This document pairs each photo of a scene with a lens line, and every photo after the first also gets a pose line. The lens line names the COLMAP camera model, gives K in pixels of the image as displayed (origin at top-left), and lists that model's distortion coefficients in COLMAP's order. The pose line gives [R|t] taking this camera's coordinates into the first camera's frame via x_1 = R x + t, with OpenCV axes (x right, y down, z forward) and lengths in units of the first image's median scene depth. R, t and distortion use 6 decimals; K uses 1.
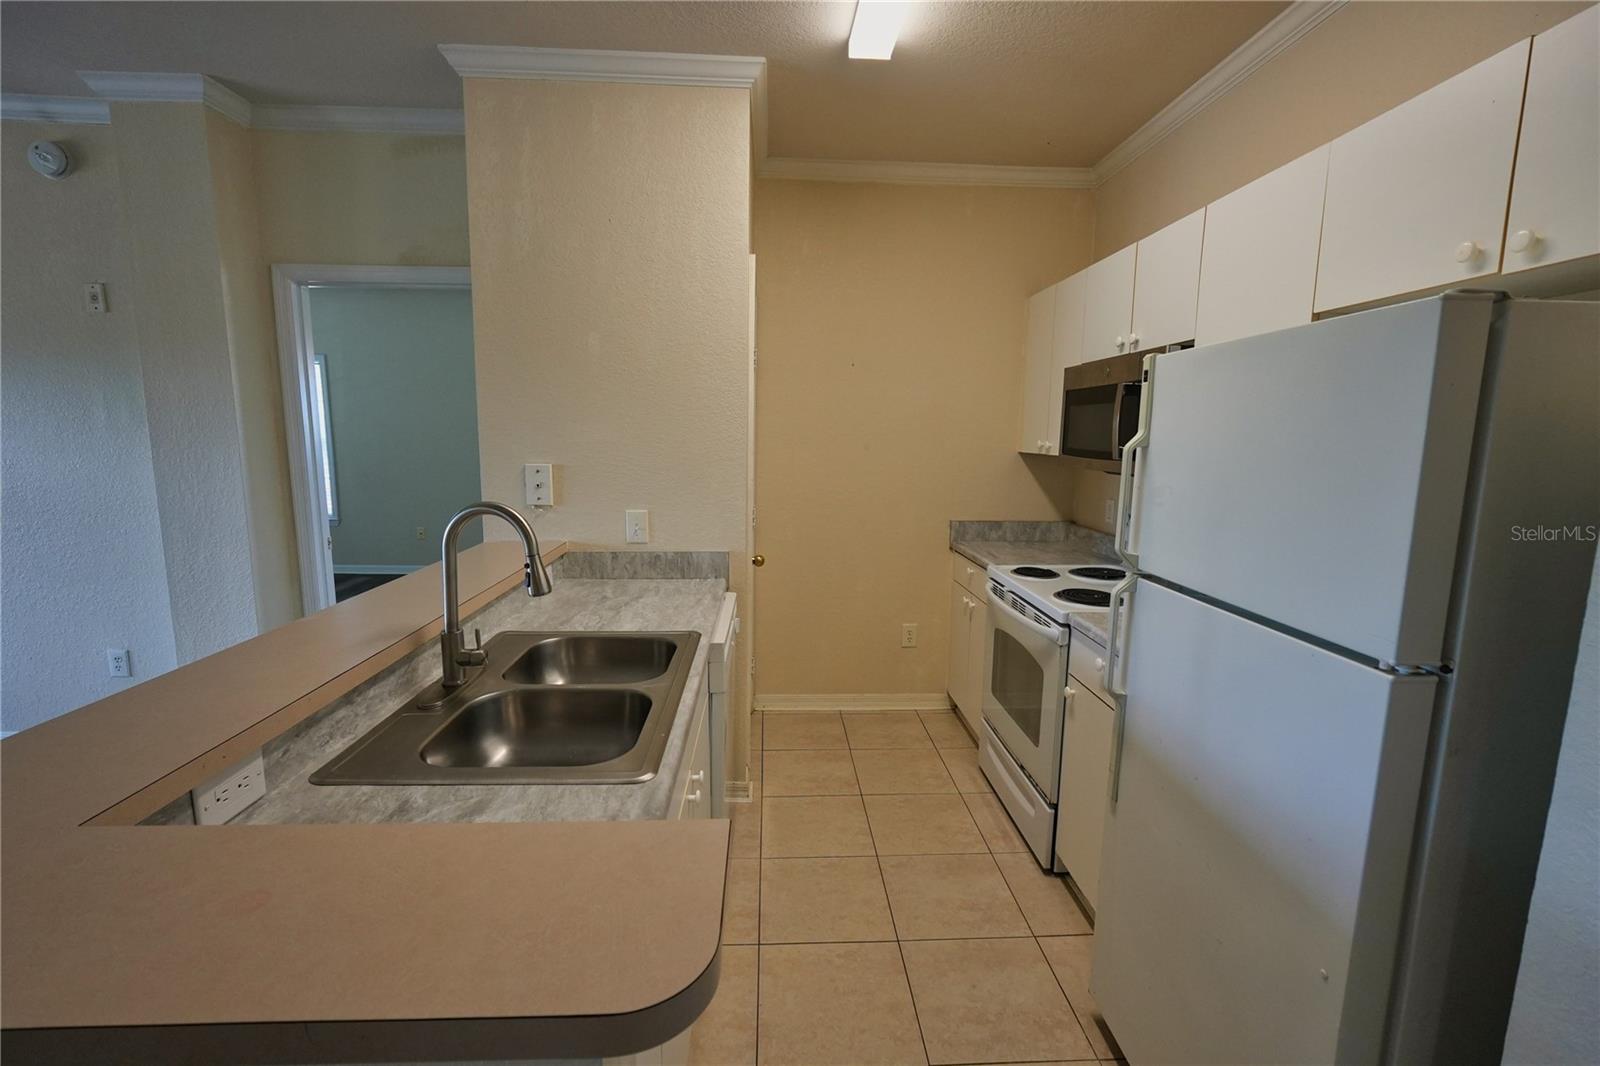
lens RADIAL K [[676.3, 0, 801.7], [0, 676.3, 526.5], [0, 0, 1]] dist [-0.013357, 0.003022]
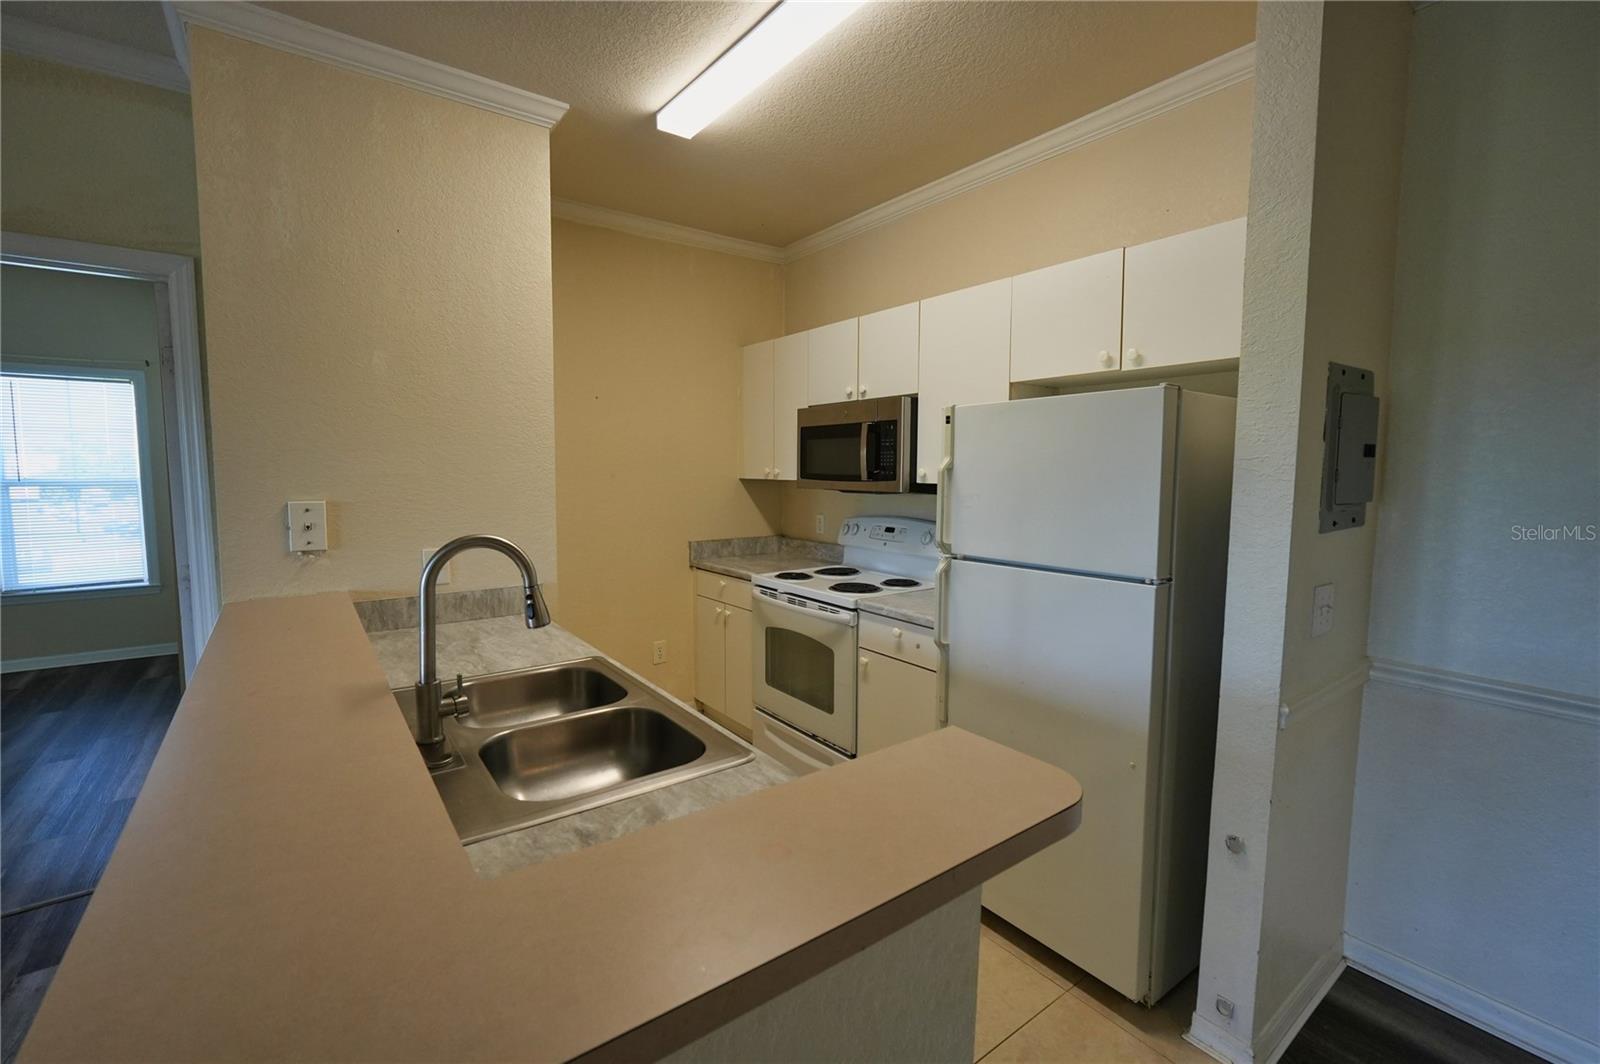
lens RADIAL K [[676.3, 0, 778.4], [0, 676.3, 524.7], [0, 0, 1]] dist [-0.013357, 0.003022]
pose [[0.840289, -0.055934, 0.539245, -0.350734], [0.082140, 0.996316, -0.024652, 0.004203], [-0.535880, 0.065008, 0.841788, -0.010191]]
